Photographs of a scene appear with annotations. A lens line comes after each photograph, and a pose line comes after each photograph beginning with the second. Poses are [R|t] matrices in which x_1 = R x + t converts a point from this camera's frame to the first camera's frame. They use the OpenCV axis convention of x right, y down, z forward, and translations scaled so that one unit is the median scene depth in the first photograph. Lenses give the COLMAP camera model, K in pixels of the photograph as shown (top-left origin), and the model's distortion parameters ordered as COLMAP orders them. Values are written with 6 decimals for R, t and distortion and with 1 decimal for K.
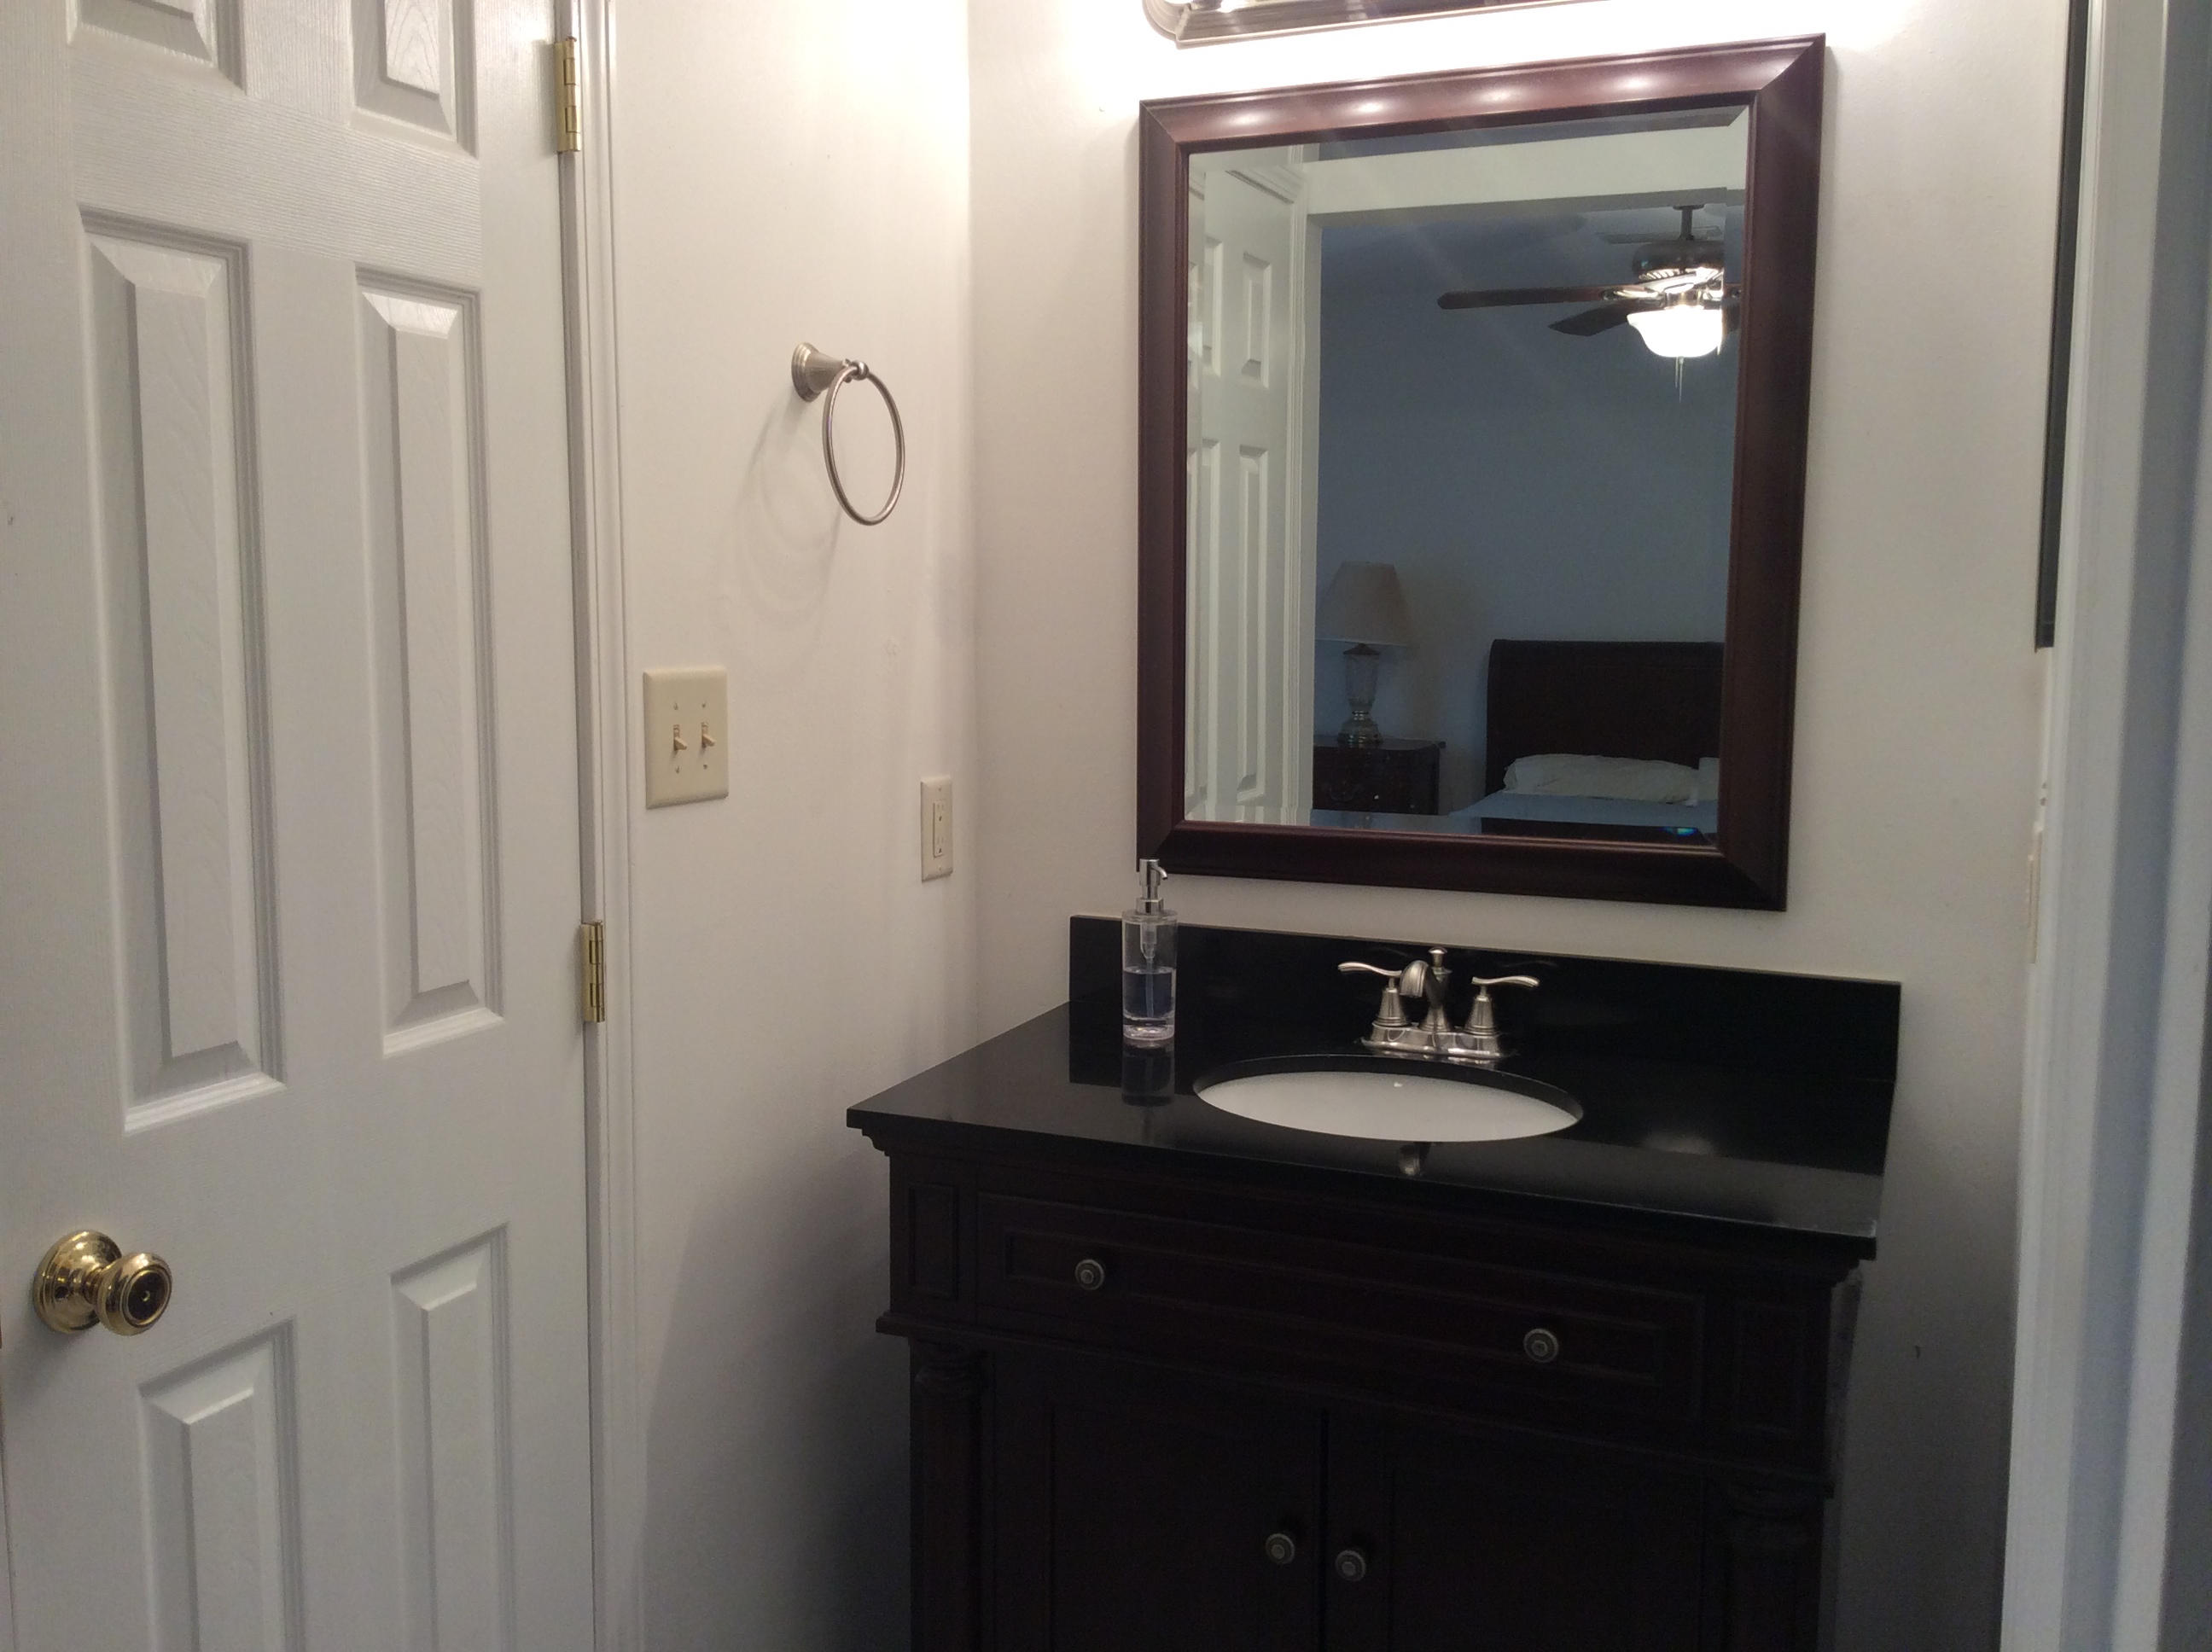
lens RADIAL K [[2036.9, 0, 1107.2], [0, 2036.9, 810.3], [0, 0, 1]] dist [0.054320, 0.000000]
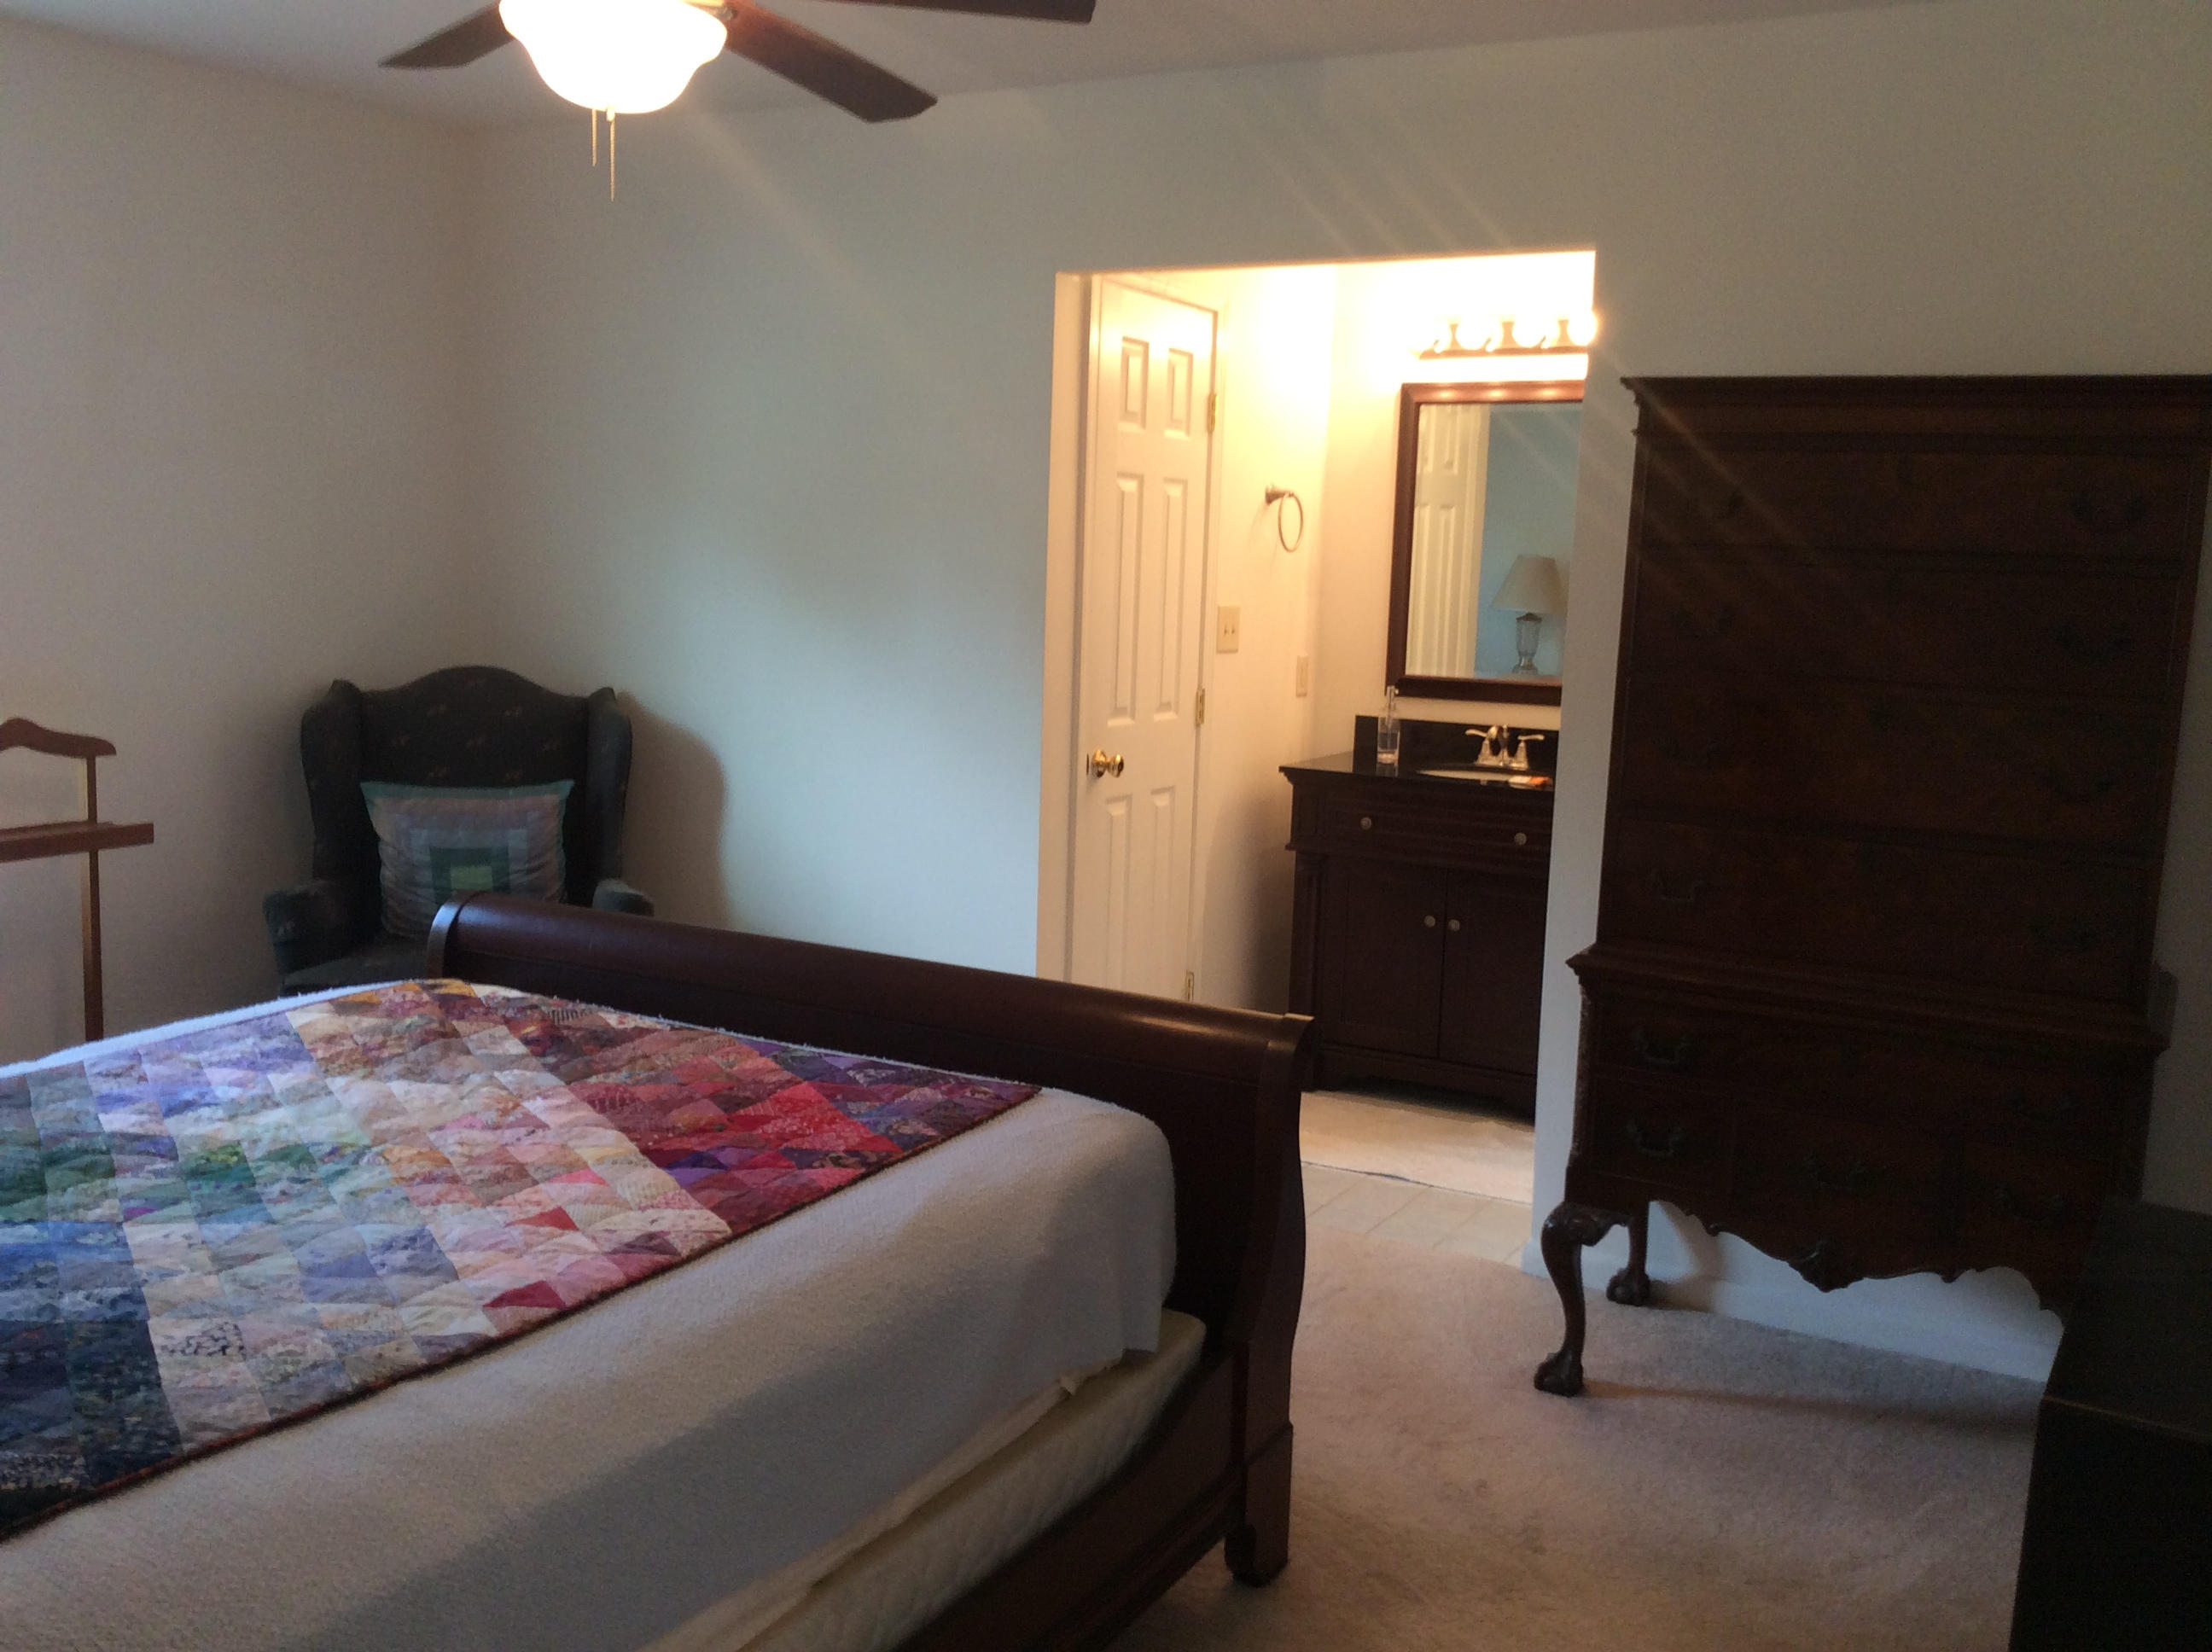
lens RADIAL K [[2036.9, 0, 1103.2], [0, 2036.9, 829.7], [0, 0, 1]] dist [0.054320, 0.000000]
pose [[0.993979, 0.042728, -0.100892, -0.074506], [-0.040151, 0.998817, 0.027442, 0.151541], [0.101945, -0.023226, 0.994519, -1.607169]]
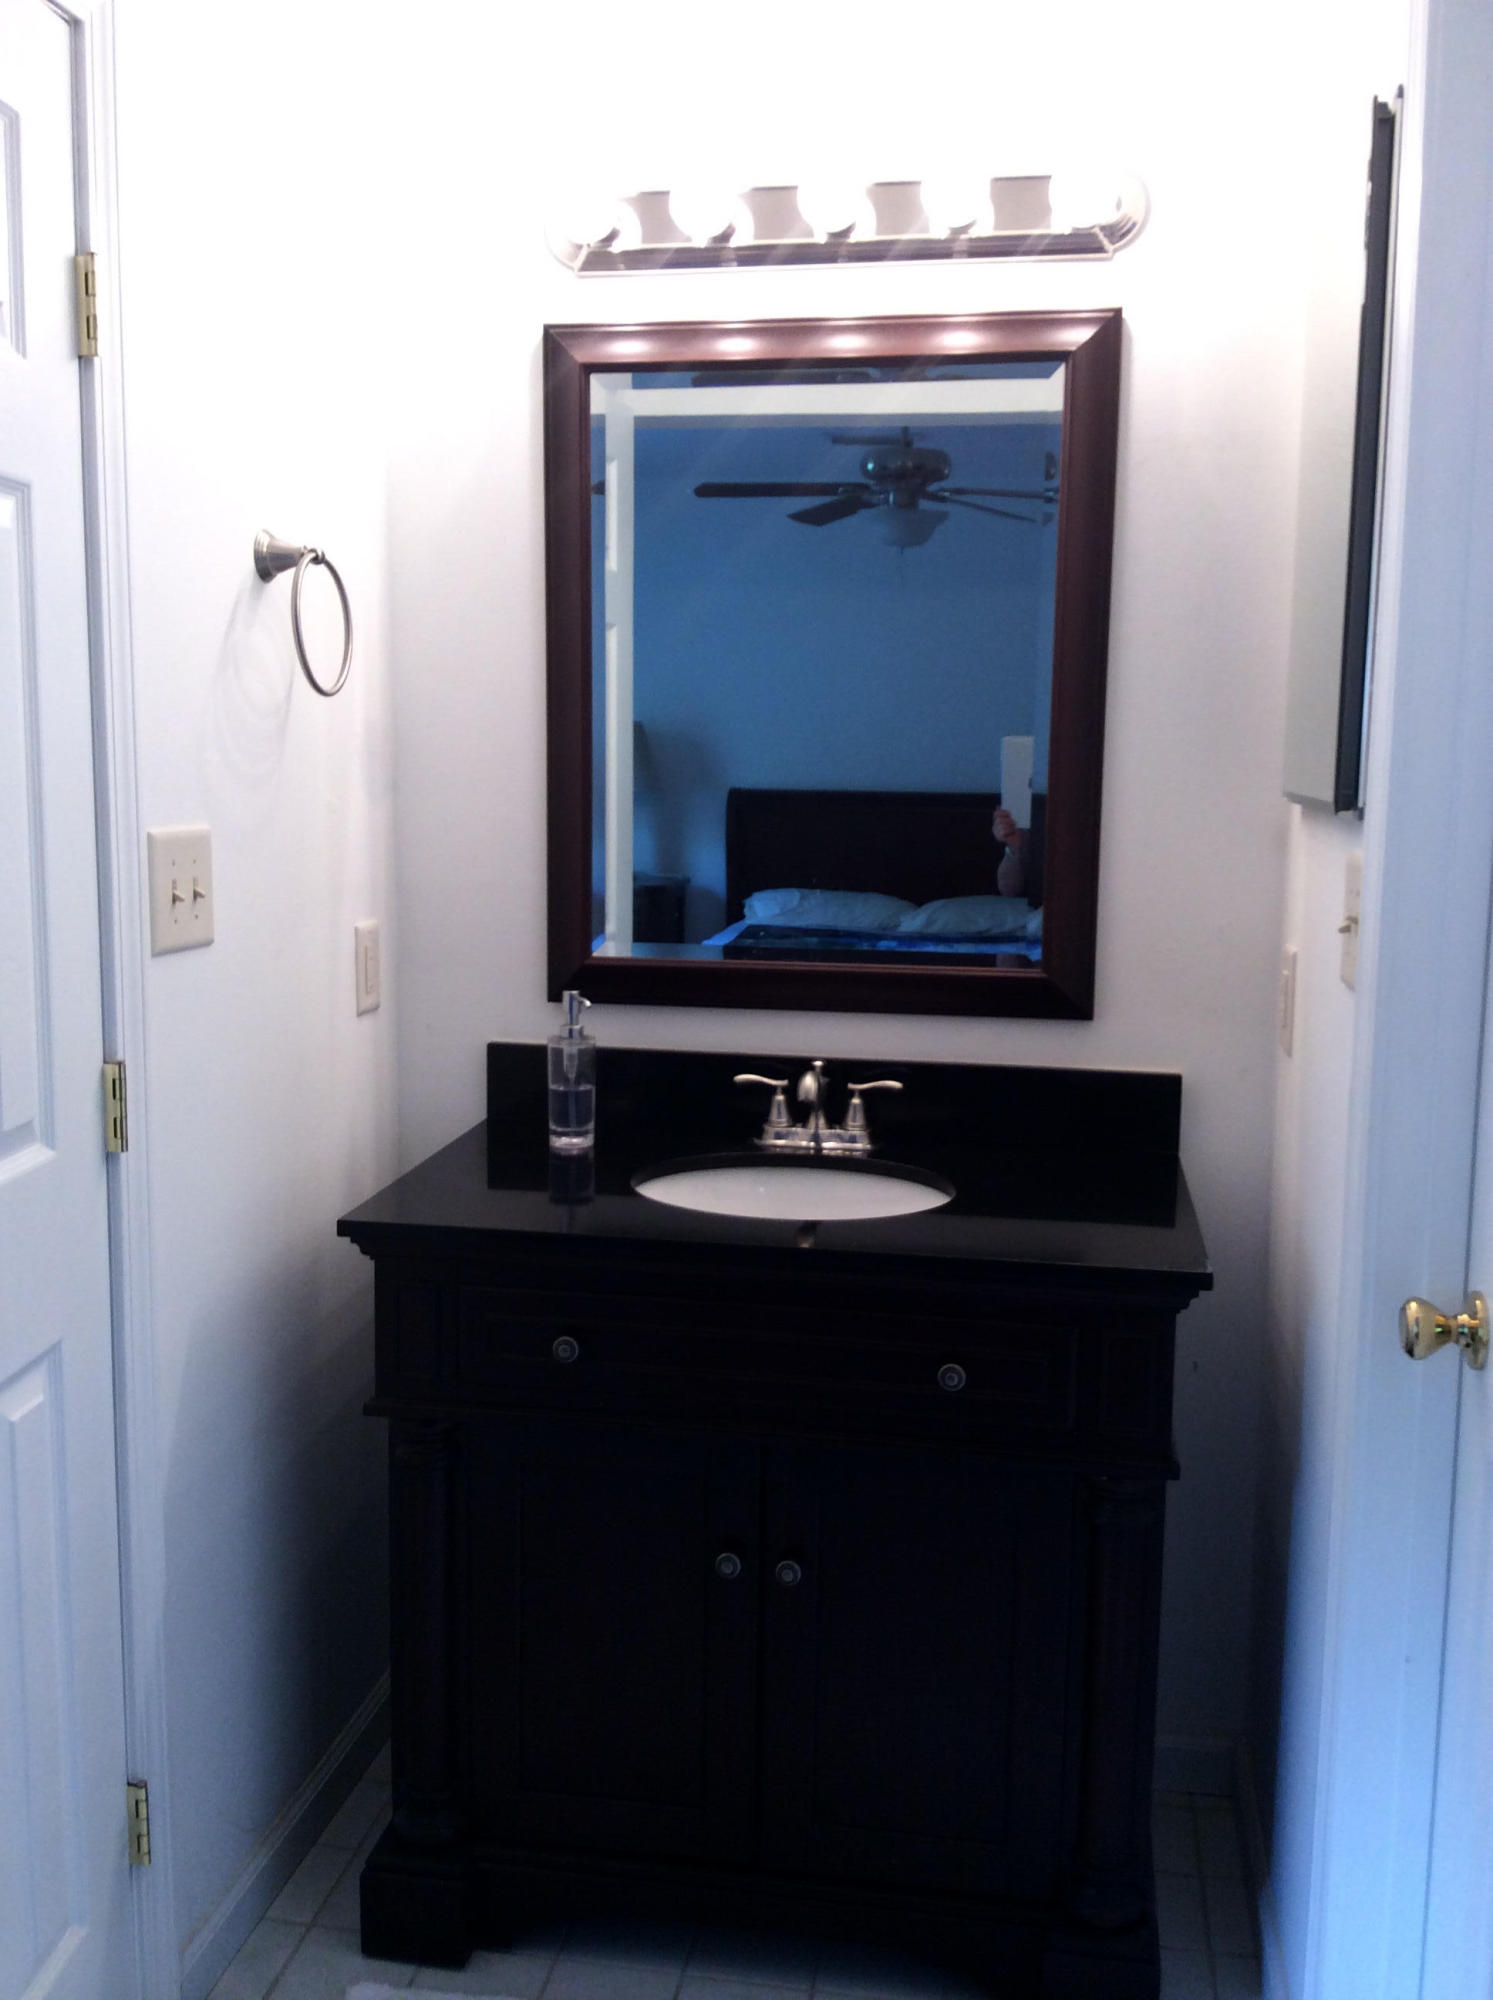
lens RADIAL K [[1841.8, 0, 763.9], [0, 1841.8, 996.5], [0, 0, 1]] dist [0.054320, 0.000000]
pose [[0.972069, -0.025184, 0.233341, -0.121386], [0.017881, 0.999283, 0.033359, -0.006026], [-0.234014, -0.028255, 0.971823, -0.037500]]
